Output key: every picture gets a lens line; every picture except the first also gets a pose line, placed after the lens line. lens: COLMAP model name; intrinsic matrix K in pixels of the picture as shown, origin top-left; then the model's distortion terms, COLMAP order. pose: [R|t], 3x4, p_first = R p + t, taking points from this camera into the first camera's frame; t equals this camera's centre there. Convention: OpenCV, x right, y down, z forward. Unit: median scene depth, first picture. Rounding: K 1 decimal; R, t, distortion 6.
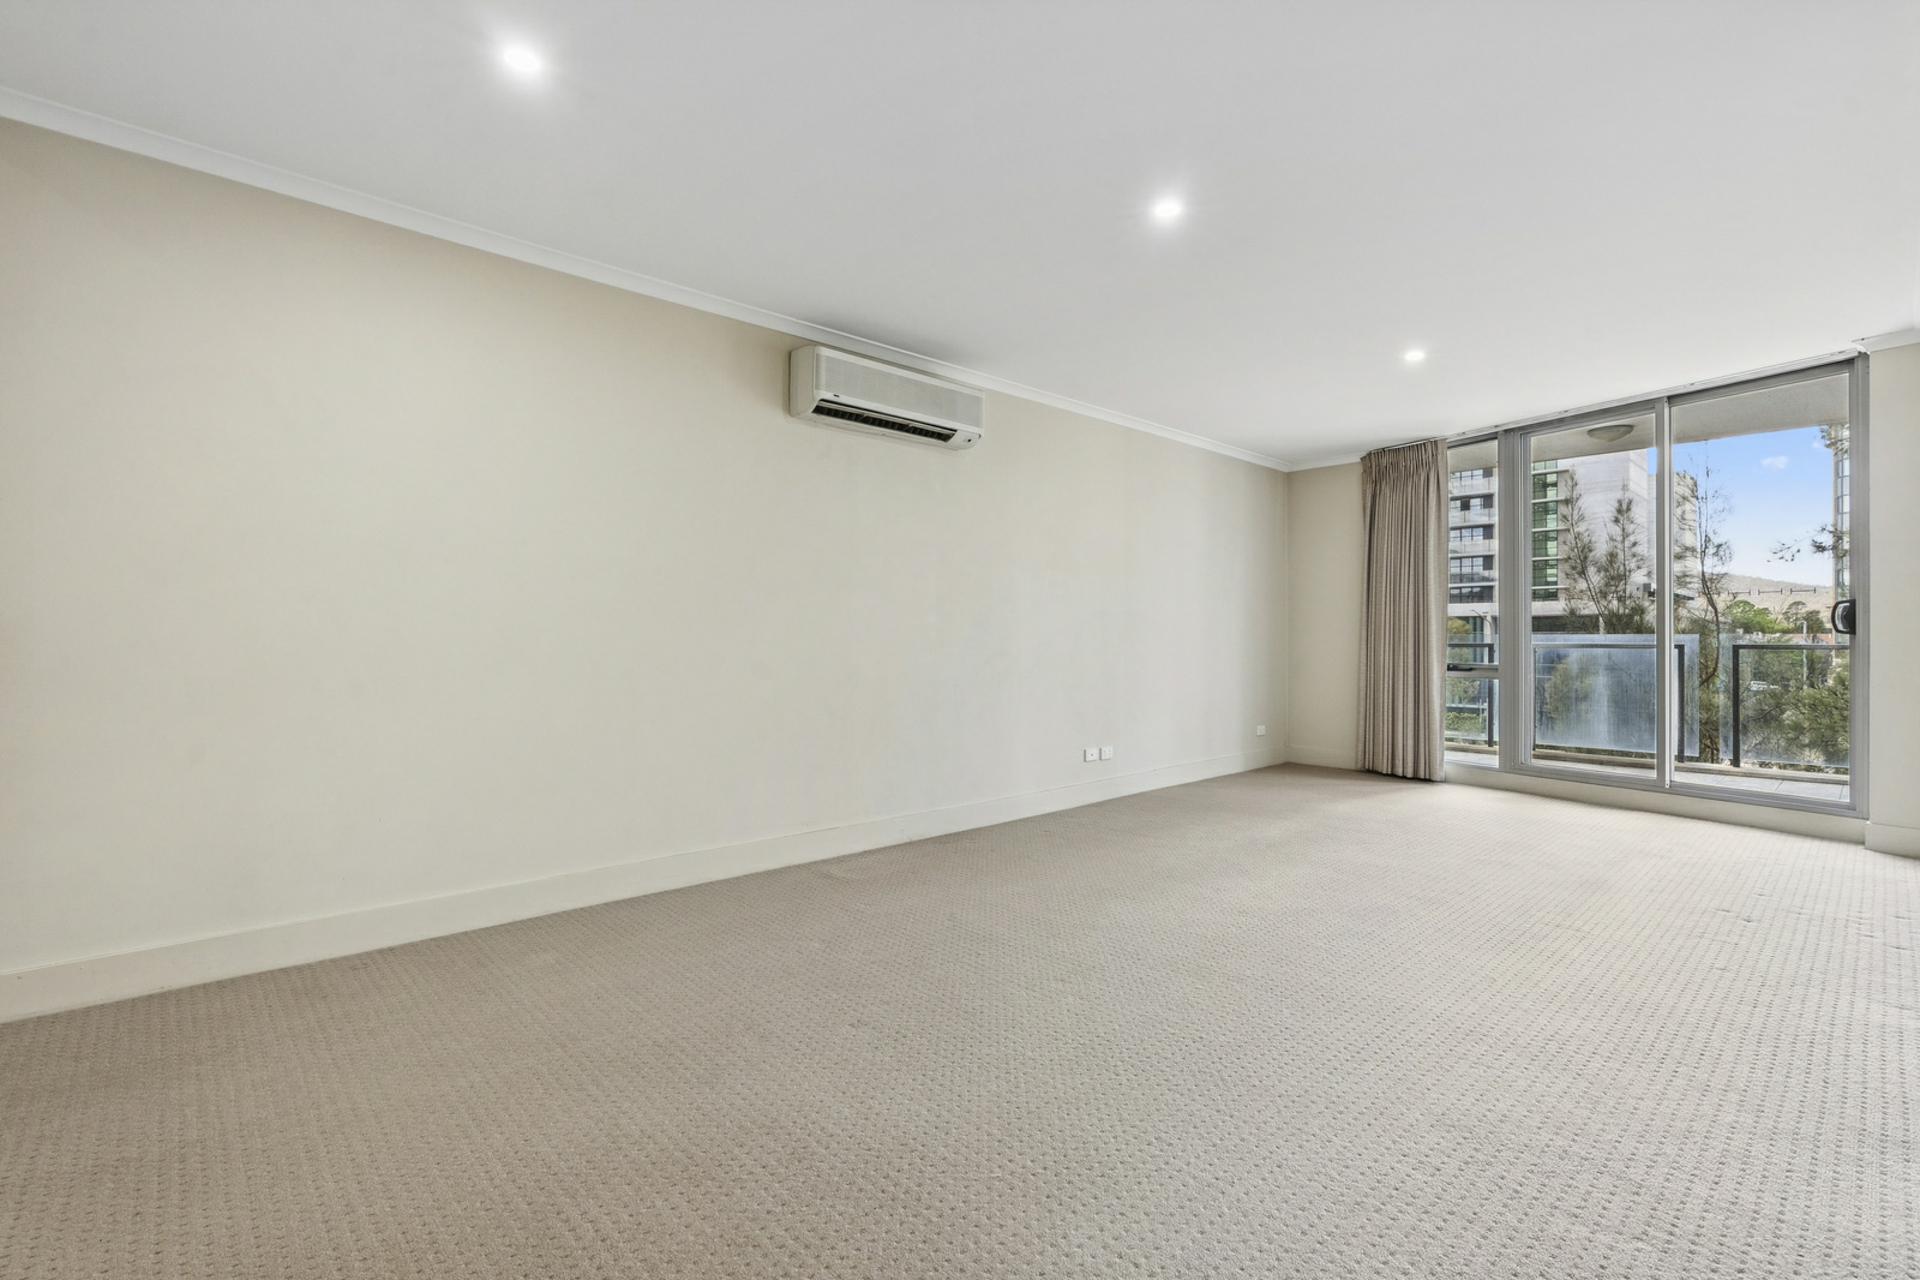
lens RADIAL K [[869.2, 0, 960.6], [0, 869.2, 633.7], [0, 0, 1]] dist [-0.001389, 0.000109]
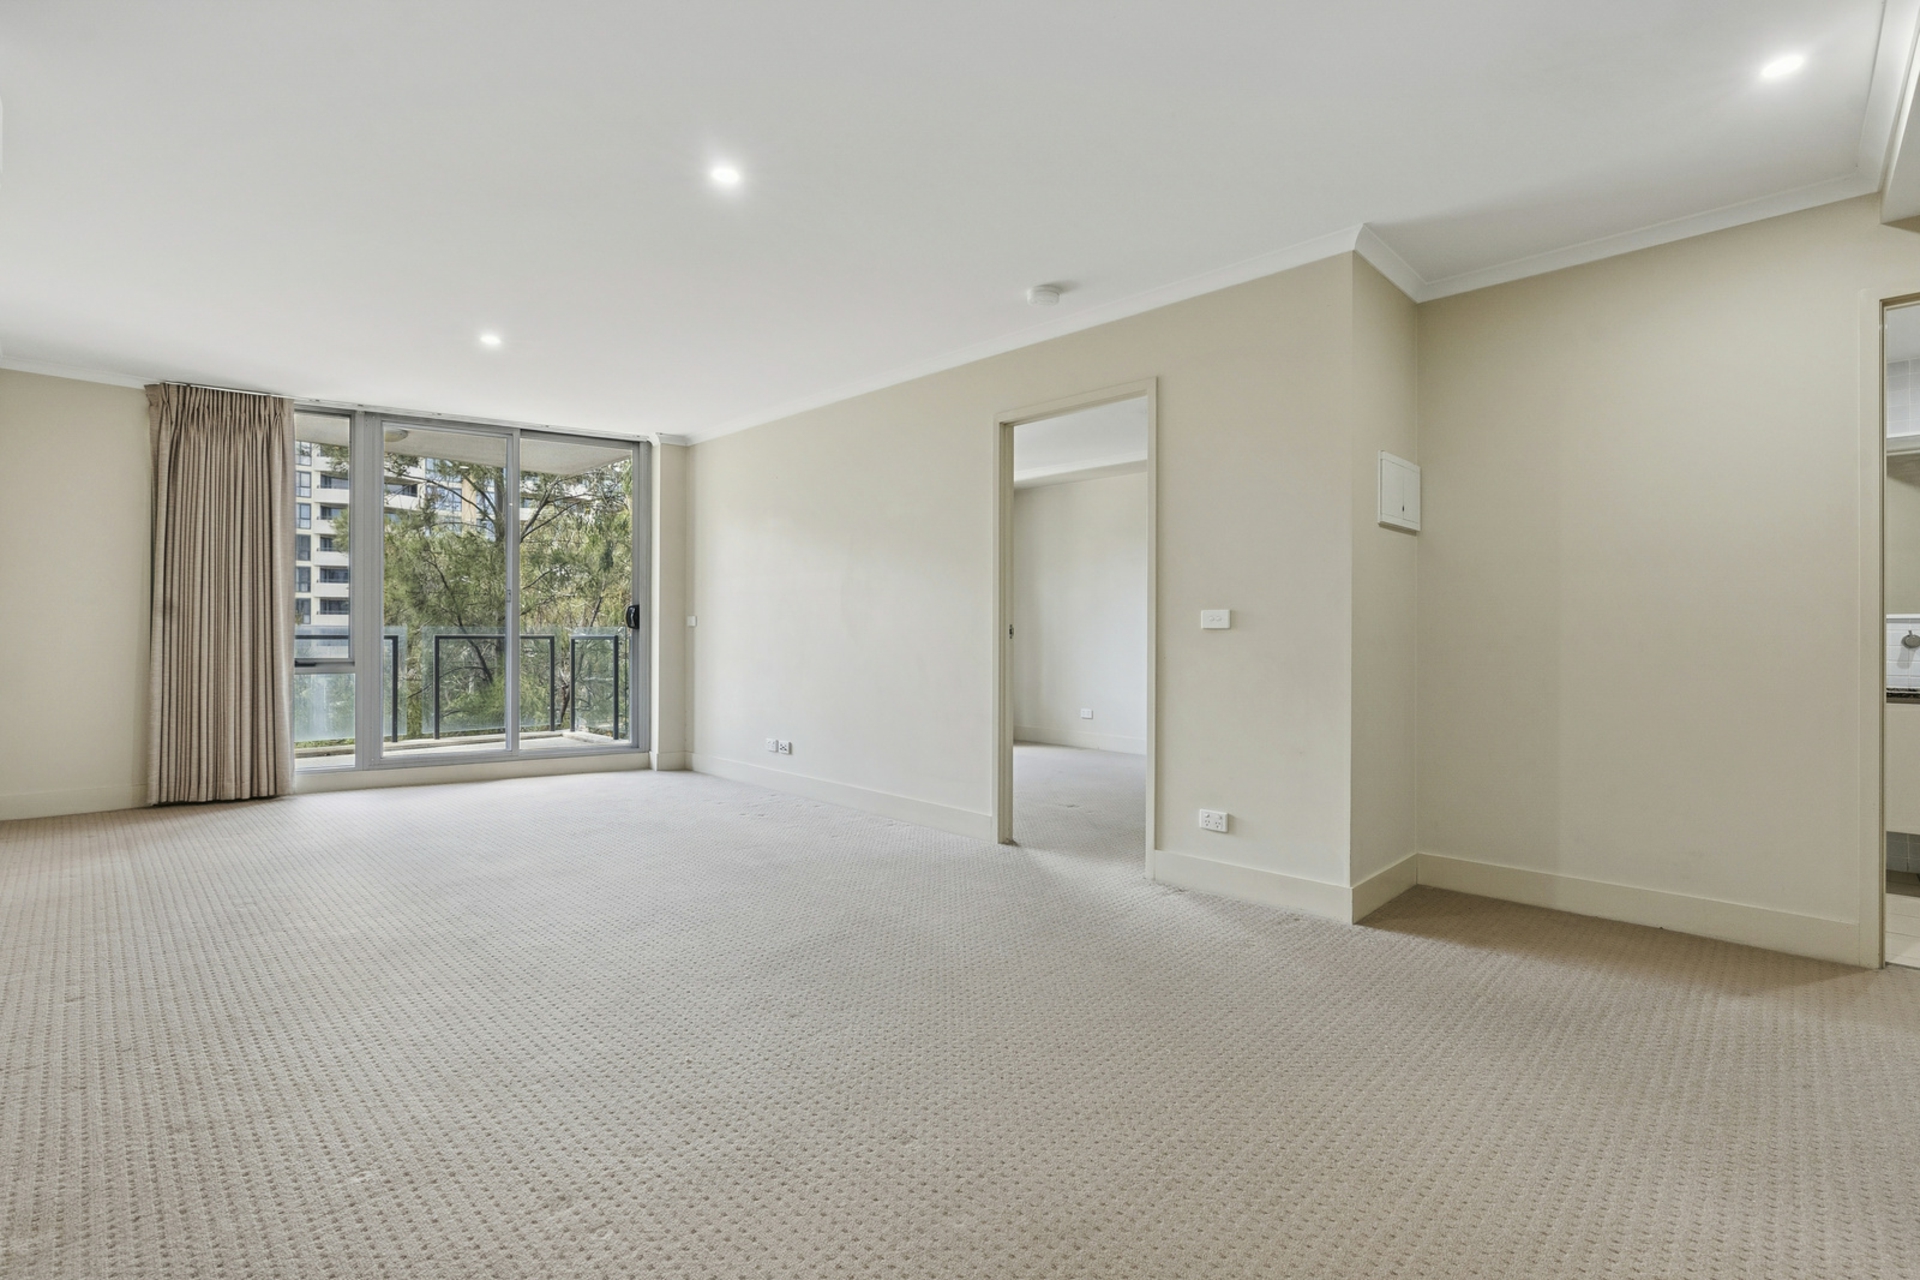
lens RADIAL K [[869.2, 0, 960.6], [0, 869.2, 633.7], [0, 0, 1]] dist [-0.001389, 0.000109]
pose [[-0.050095, -0.000984, 0.998744, -0.337823], [-0.010826, 0.999941, 0.000442, 0.002039], [-0.998686, -0.010790, -0.050103, 0.370009]]
